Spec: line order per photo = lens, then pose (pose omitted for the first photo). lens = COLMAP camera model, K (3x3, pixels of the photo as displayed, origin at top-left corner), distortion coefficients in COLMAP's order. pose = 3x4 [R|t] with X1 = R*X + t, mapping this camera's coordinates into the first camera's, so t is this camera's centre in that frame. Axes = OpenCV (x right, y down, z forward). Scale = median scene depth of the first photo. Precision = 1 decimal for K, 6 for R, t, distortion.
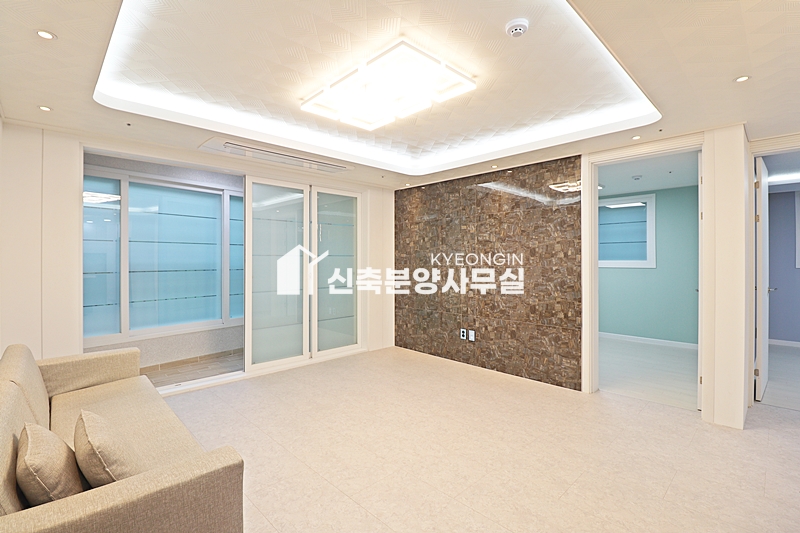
lens RADIAL K [[368.6, 0, 400.5], [0, 368.6, 260.7], [0, 0, 1]] dist [0.001503, -0.013760]
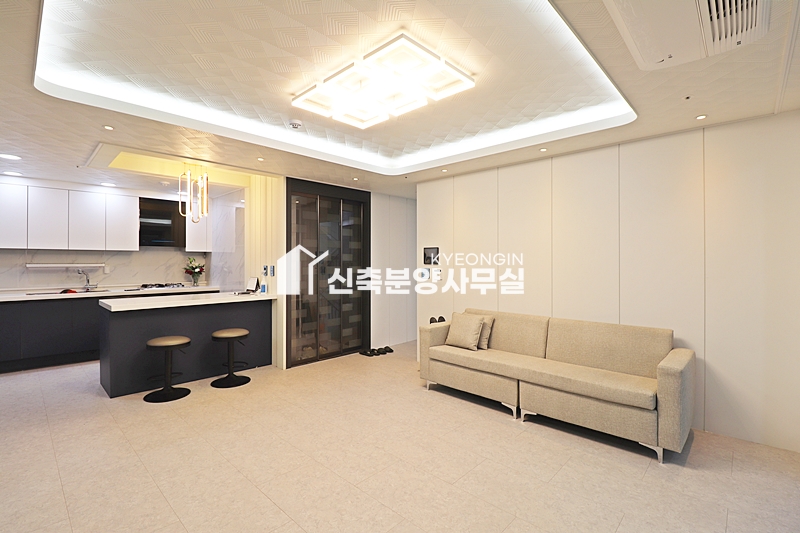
lens RADIAL K [[368.6, 0, 400.5], [0, 368.6, 260.7], [0, 0, 1]] dist [0.001503, -0.013760]
pose [[-0.998902, 0.001073, -0.046837, -0.039007], [0.001089, 0.999999, -0.000319, -0.003125], [0.046837, -0.000369, -0.998902, 1.238051]]
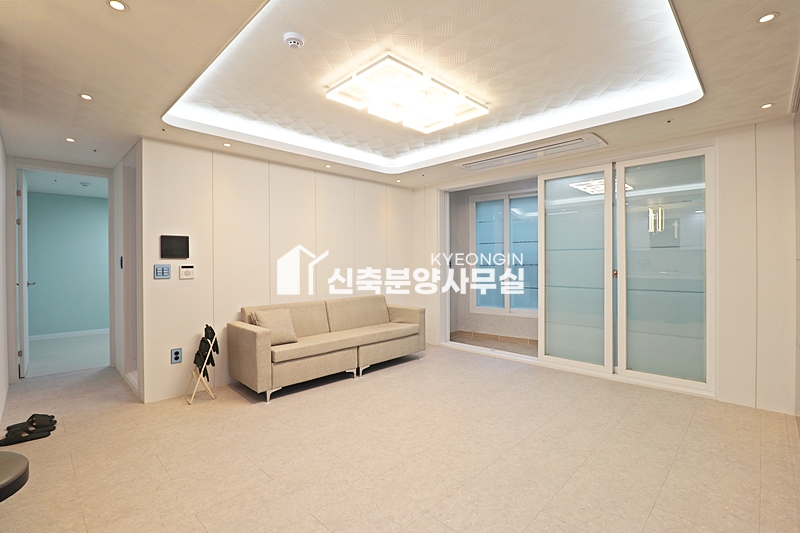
lens RADIAL K [[368.6, 0, 400.5], [0, 368.6, 260.7], [0, 0, 1]] dist [0.001503, -0.013760]
pose [[0.024657, 0.000092, -0.999696, 0.656912], [0.002975, 0.999996, 0.000165, 0.014341], [0.999692, -0.002978, 0.024657, 0.589809]]
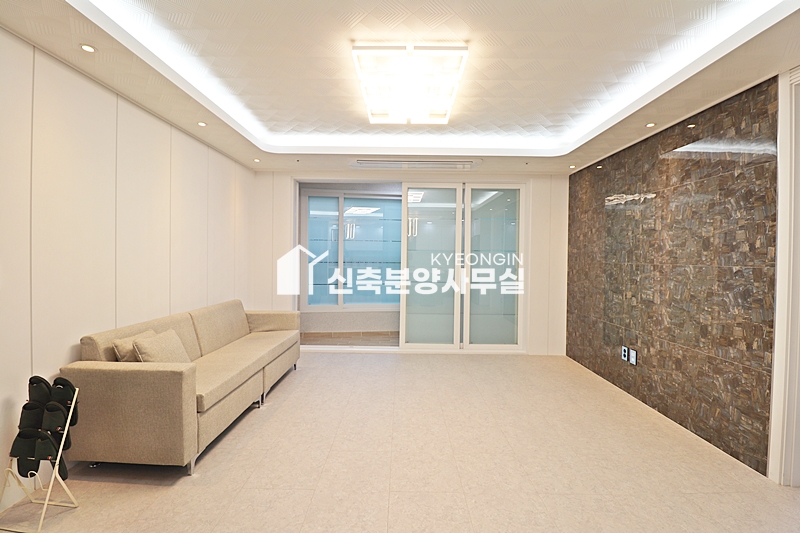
lens RADIAL K [[366.9, 0, 401.1], [0, 366.9, 262.0], [0, 0, 1]] dist [-0.000478, -0.014273]
pose [[0.716879, 0.020251, -0.696904, 0.414099], [-0.015457, 0.999794, 0.013152, 0.008668], [0.697026, 0.001344, 0.717044, 0.156470]]
